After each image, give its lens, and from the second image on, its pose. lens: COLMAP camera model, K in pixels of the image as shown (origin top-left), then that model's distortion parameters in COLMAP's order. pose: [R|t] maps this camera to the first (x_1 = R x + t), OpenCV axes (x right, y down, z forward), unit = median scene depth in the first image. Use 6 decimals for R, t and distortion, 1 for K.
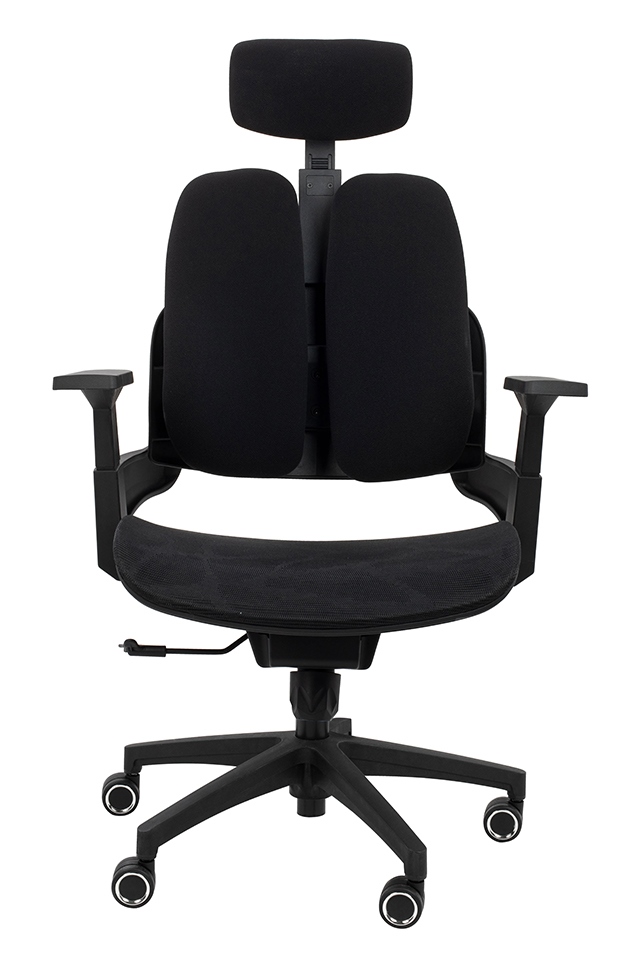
lens RADIAL K [[1368.6, 0, 316.7], [0, 1368.6, 479.6], [0, 0, 1]] dist [-0.113066, 0.000000]
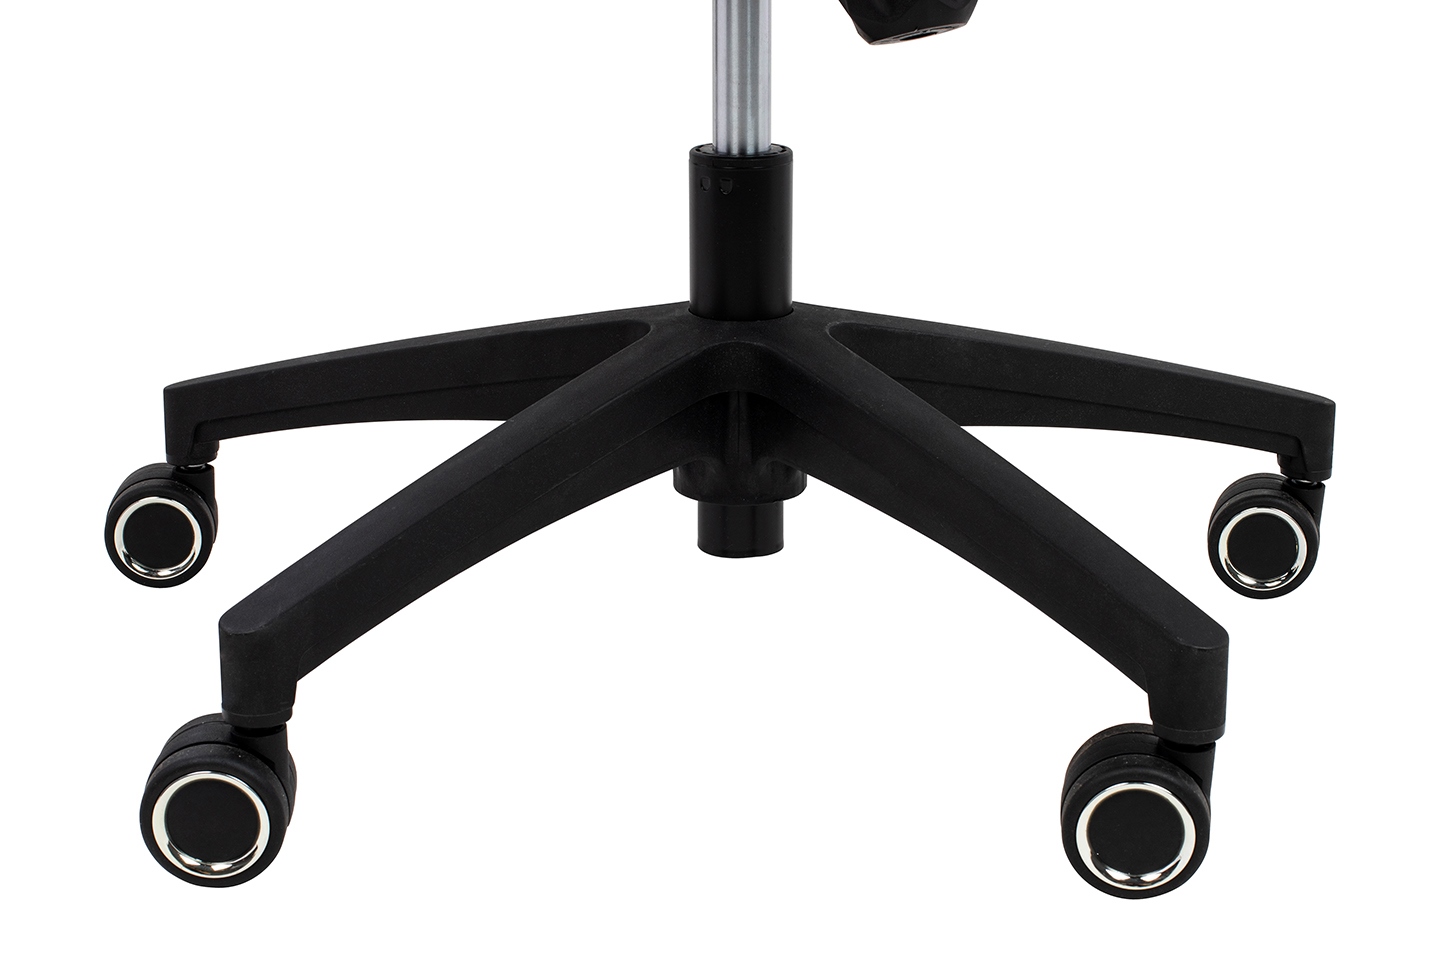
lens RADIAL K [[2052.8, 0, 722.9], [0, 2052.8, 475.7], [0, 0, 1]] dist [-0.113066, 0.000000]
pose [[0.991426, -0.049200, 0.121053, -0.070055], [0.024718, 0.980296, 0.195983, 0.131077], [-0.128310, -0.191310, 0.973107, 0.518546]]
